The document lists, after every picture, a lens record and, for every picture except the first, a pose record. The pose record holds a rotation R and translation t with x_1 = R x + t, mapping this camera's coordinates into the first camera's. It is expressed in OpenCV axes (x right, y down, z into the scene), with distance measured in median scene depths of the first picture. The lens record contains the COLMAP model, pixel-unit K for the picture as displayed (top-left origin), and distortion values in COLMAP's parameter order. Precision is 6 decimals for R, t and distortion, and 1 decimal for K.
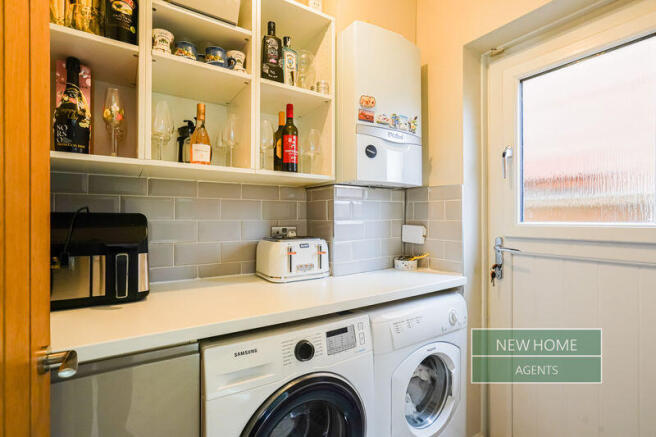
lens RADIAL K [[306.5, 0, 327.3], [0, 306.5, 218.8], [0, 0, 1]] dist [-0.012500, 0.010039]
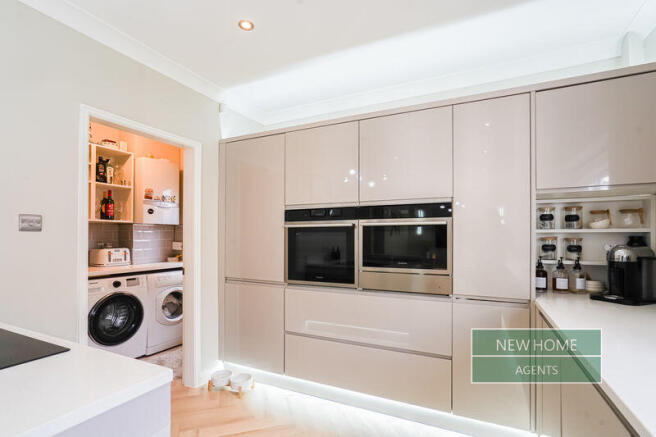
lens RADIAL K [[306.5, 0, 336.9], [0, 306.5, 237.3], [0, 0, 1]] dist [-0.012500, 0.010039]
pose [[0.851391, 0.004150, 0.524516, 0.128601], [-0.005921, 0.999981, 0.001698, -0.027616], [-0.524499, -0.004551, 0.851399, -1.834541]]
